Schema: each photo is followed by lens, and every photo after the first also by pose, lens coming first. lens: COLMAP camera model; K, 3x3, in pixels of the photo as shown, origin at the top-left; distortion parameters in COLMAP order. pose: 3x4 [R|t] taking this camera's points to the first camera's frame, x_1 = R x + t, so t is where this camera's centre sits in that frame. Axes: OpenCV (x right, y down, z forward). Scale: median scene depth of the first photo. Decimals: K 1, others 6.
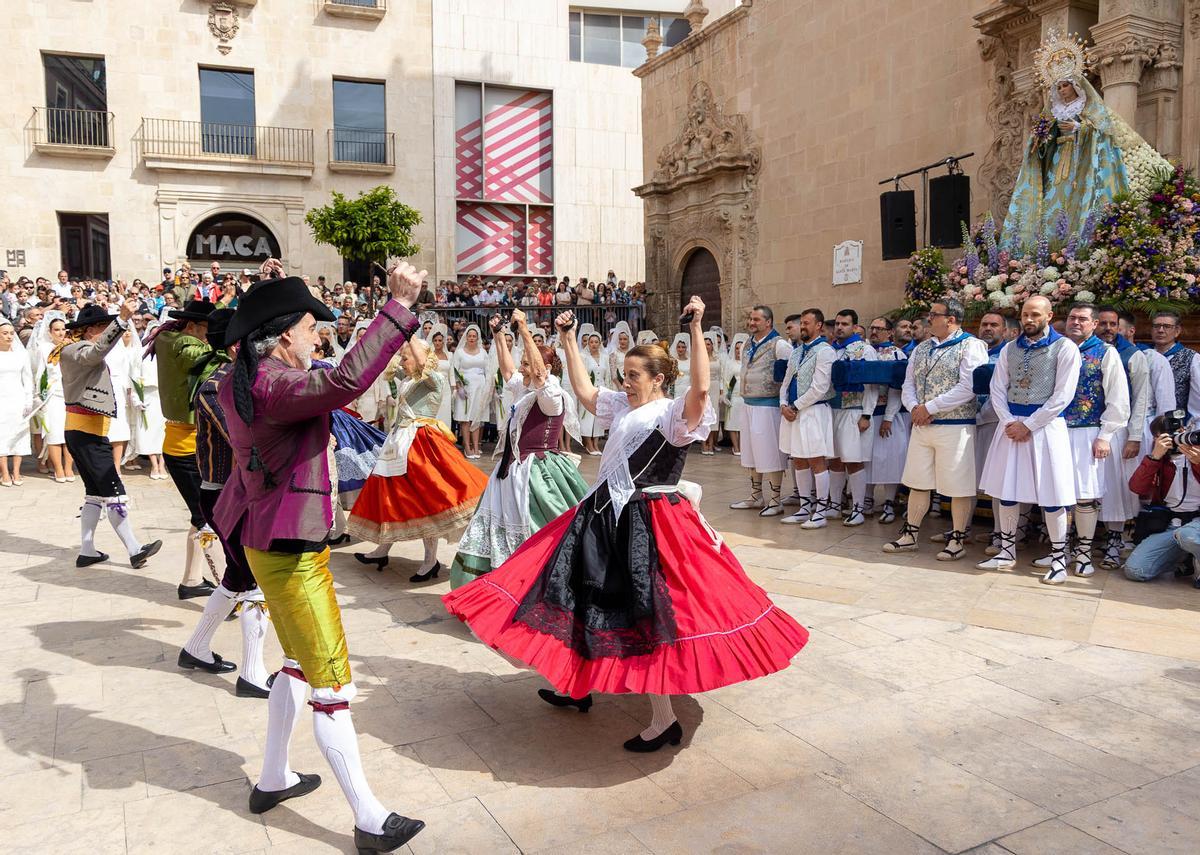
lens RADIAL K [[907.4, 0, 562.3], [0, 907.4, 430.4], [0, 0, 1]] dist [0.005728, -0.000727]
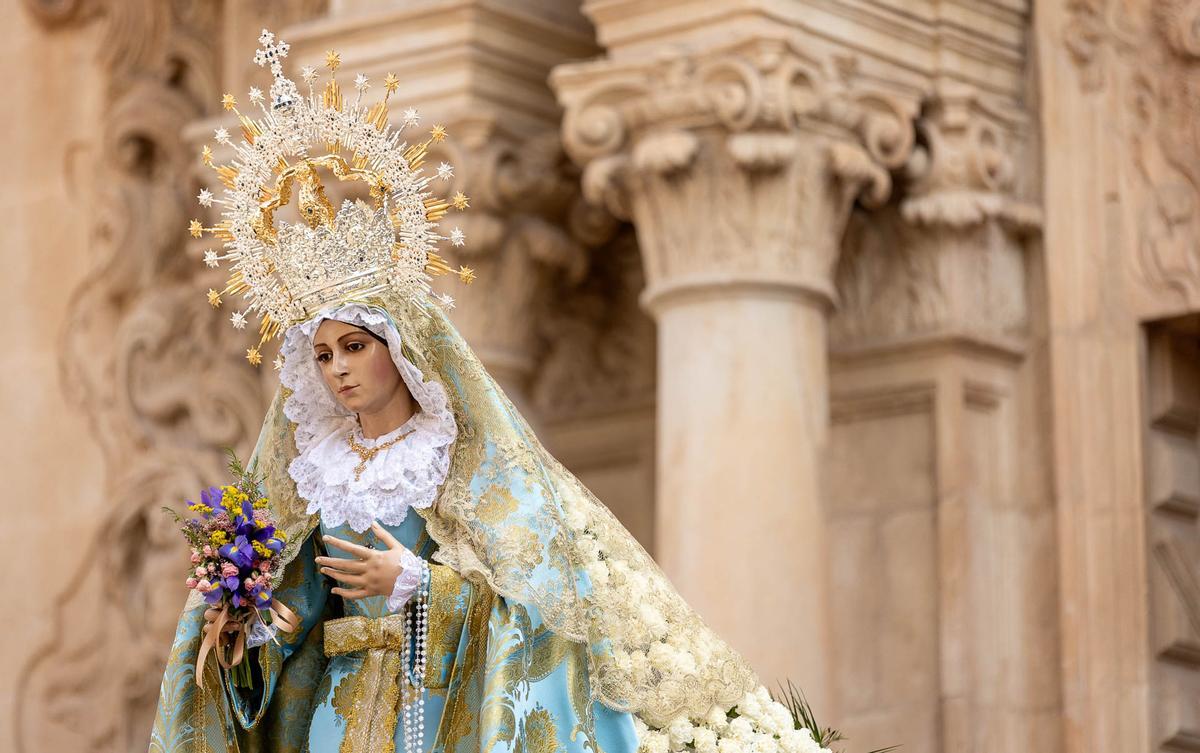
lens RADIAL K [[7235.0, 0, 600.0], [0, 7235.0, 376.5], [0, 0, 1]] dist [-0.128256, -4.834179]
pose [[0.886180, 0.096680, 0.453143, -0.042520], [0.035662, 0.960856, -0.274744, 0.016460], [-0.461967, 0.259633, 0.848043, -0.208387]]
